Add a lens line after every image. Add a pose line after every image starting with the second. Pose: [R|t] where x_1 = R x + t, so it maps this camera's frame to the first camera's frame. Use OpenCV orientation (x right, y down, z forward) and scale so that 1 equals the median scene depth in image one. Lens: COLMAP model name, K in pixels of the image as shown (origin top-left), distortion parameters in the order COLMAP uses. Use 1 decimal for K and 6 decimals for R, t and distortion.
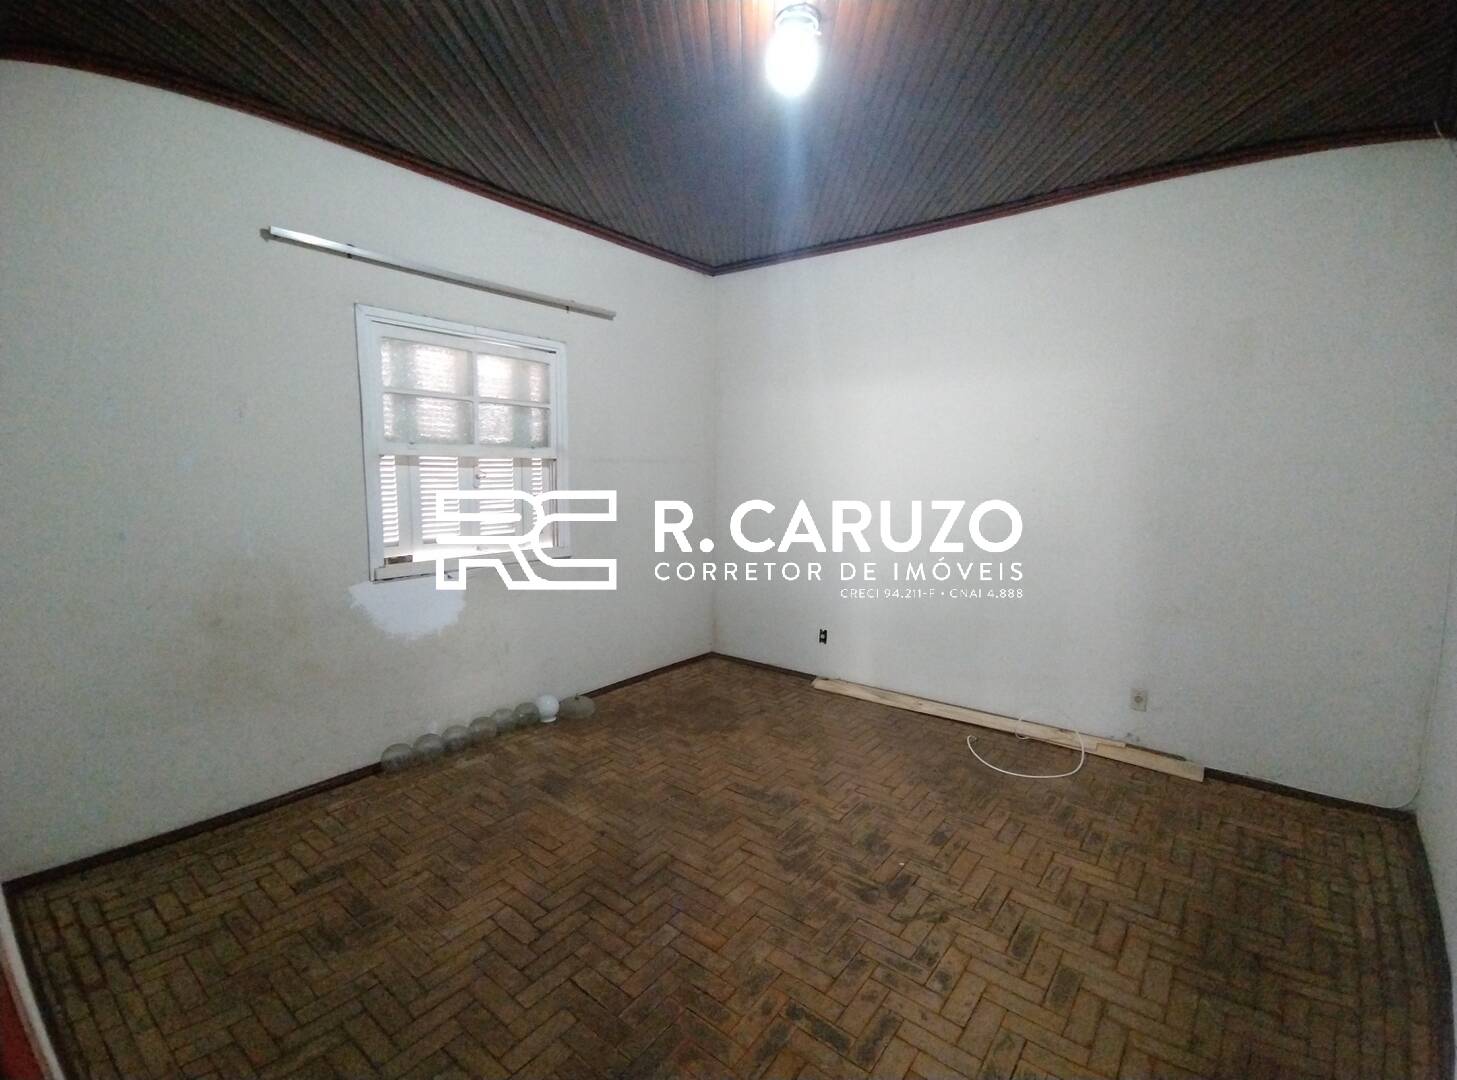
lens RADIAL K [[658.4, 0, 726.3], [0, 658.4, 546.8], [0, 0, 1]] dist [-0.009442, 0.000134]
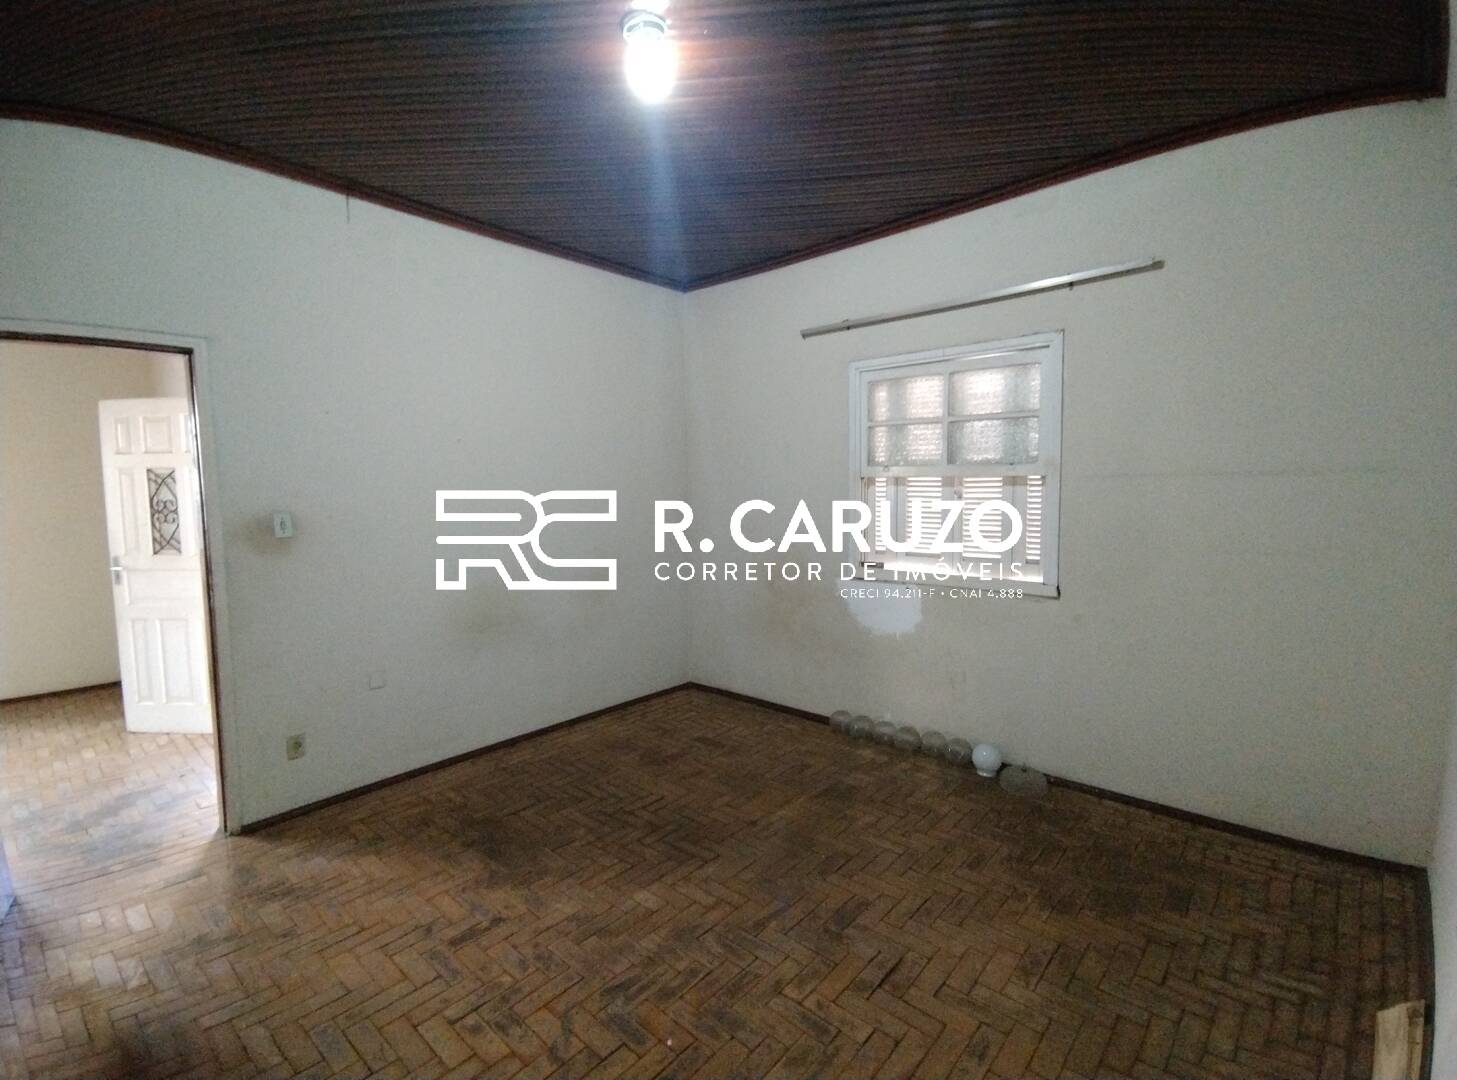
lens RADIAL K [[658.4, 0, 726.3], [0, 658.4, 546.8], [0, 0, 1]] dist [-0.009442, 0.000134]
pose [[-0.068490, 0.081538, -0.994314, 0.687084], [-0.111219, 0.989818, 0.088830, -0.086425], [0.991433, 0.116670, -0.058725, 0.774132]]
